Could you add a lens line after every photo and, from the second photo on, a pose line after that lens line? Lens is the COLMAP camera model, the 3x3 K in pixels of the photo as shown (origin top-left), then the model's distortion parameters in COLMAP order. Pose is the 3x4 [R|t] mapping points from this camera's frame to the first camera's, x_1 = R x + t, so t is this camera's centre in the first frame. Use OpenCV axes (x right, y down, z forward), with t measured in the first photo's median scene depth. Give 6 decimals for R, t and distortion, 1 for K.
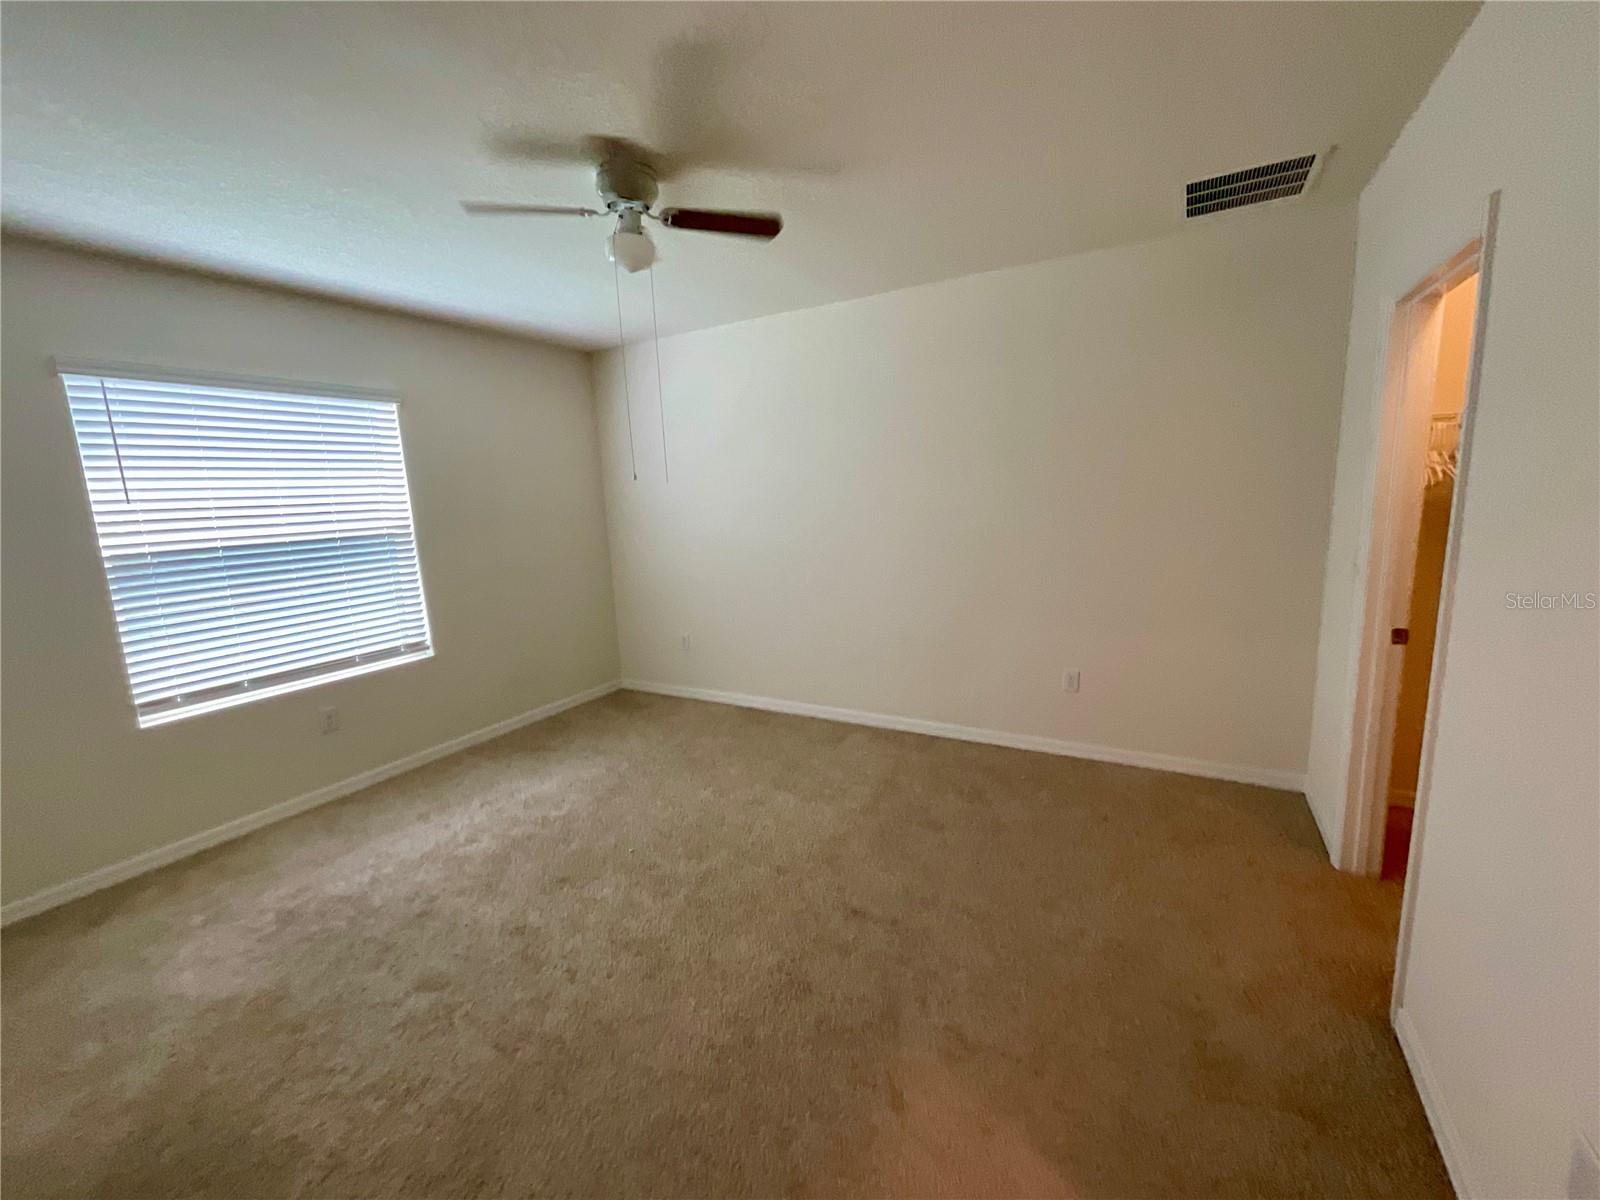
lens RADIAL K [[646.3, 0, 806.5], [0, 646.3, 593.4], [0, 0, 1]] dist [-0.000571, -0.000092]
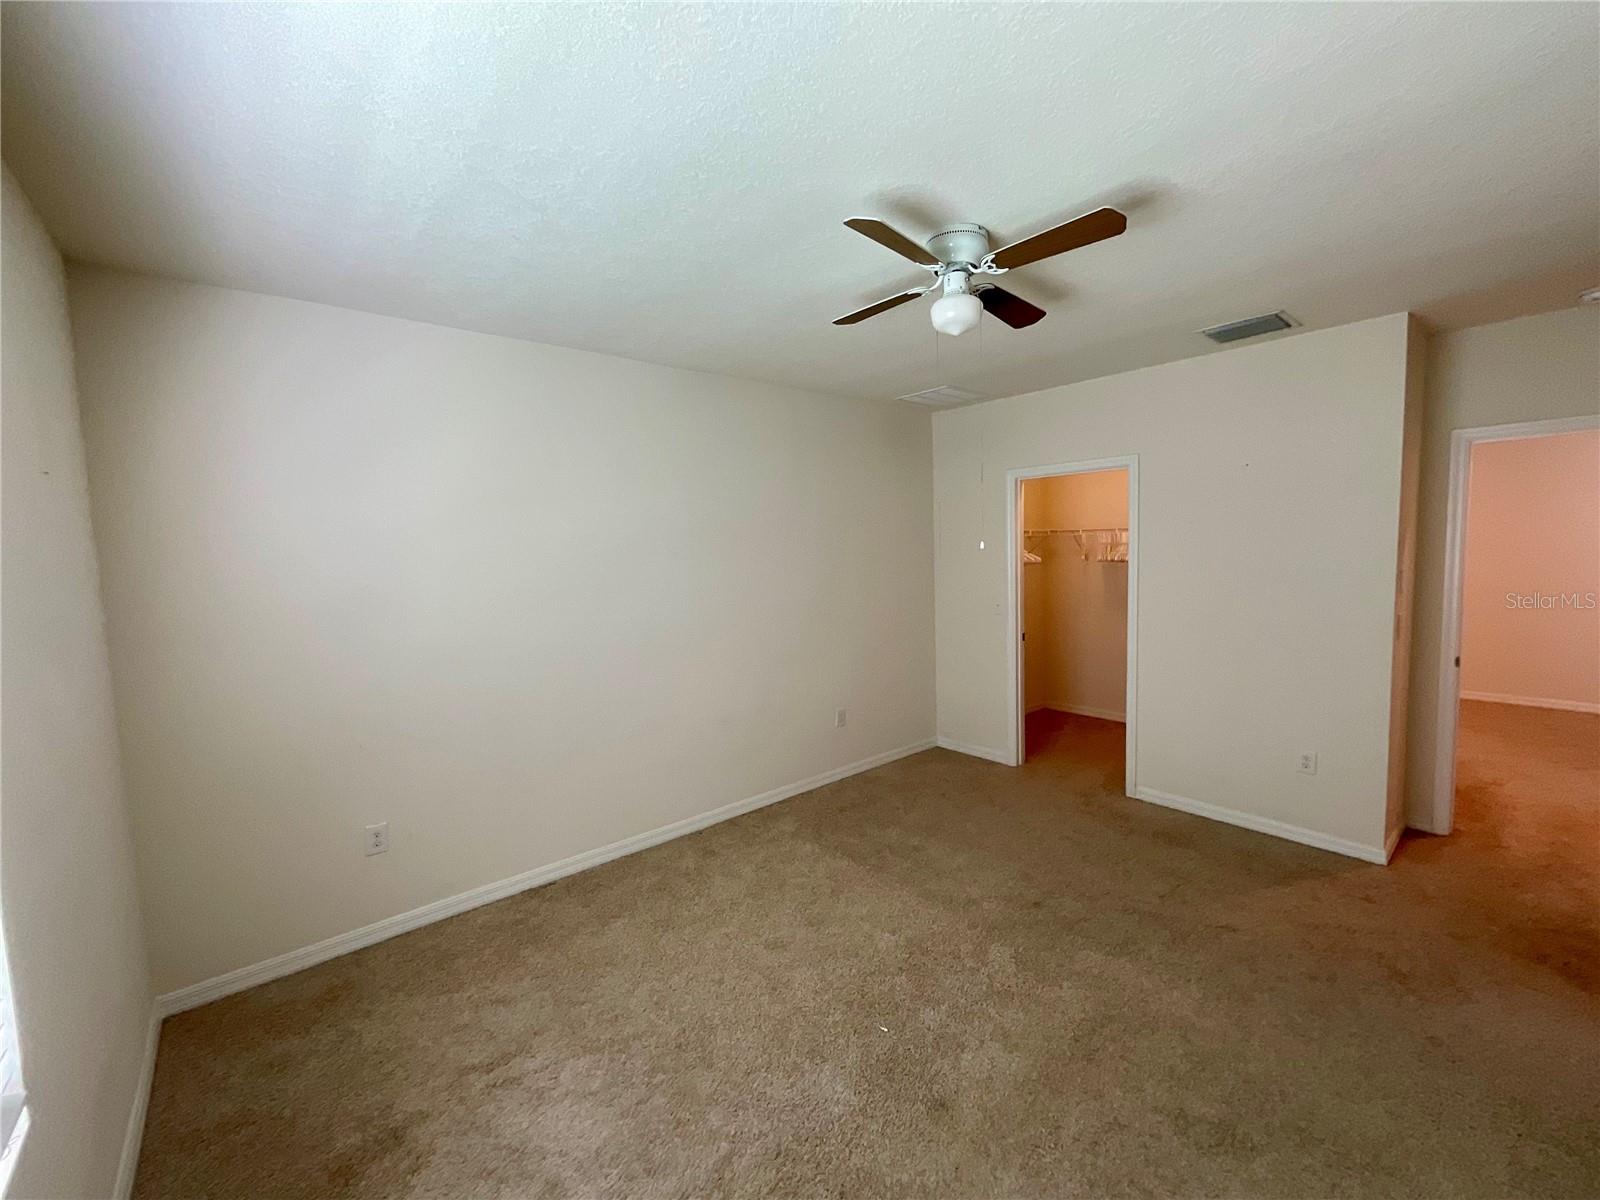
lens RADIAL K [[646.3, 0, 806.5], [0, 646.3, 593.4], [0, 0, 1]] dist [-0.000571, -0.000092]
pose [[0.331311, -0.025867, 0.943167, -0.705316], [0.159389, 0.986792, -0.028926, -0.068877], [-0.929961, 0.159914, 0.331058, 0.533975]]
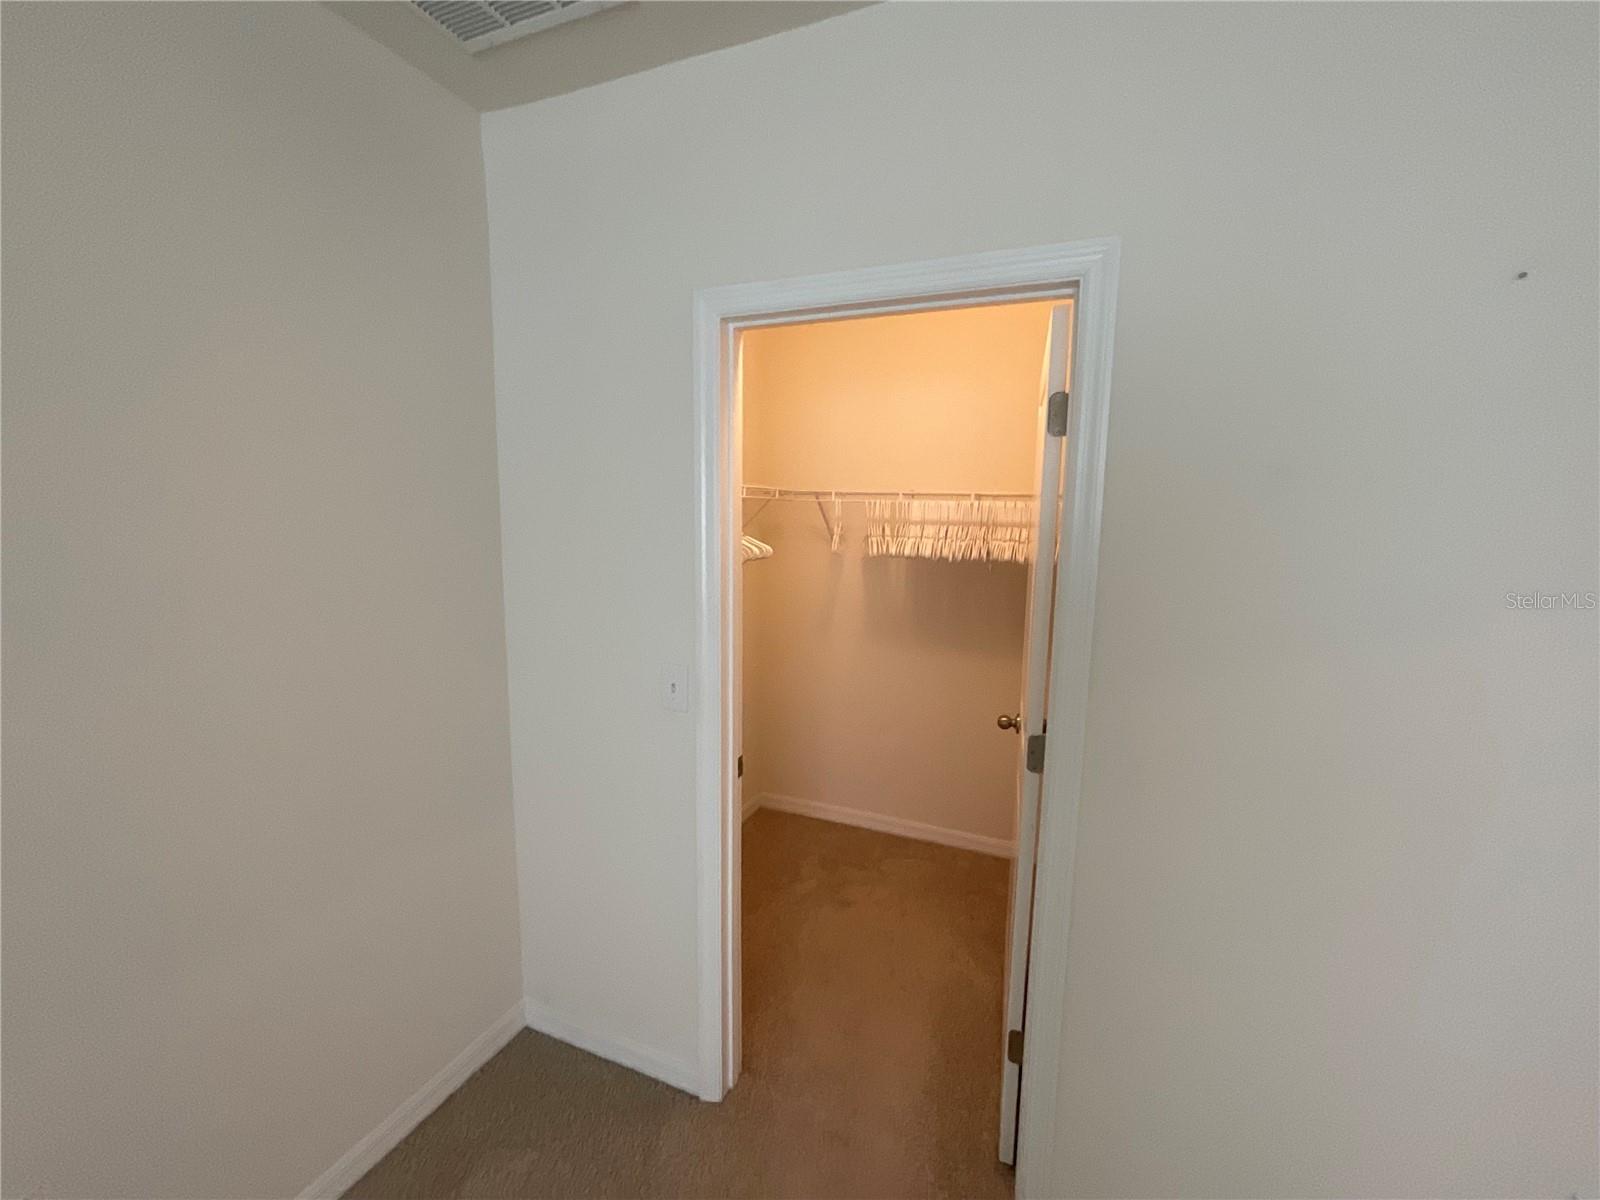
lens RADIAL K [[646.3, 0, 806.5], [0, 646.3, 593.4], [0, 0, 1]] dist [-0.000571, -0.000092]
pose [[-0.115107, -0.084270, 0.989772, 0.092916], [0.145164, 0.984271, 0.100684, -0.116386], [-0.982689, 0.155269, -0.101064, 0.550843]]
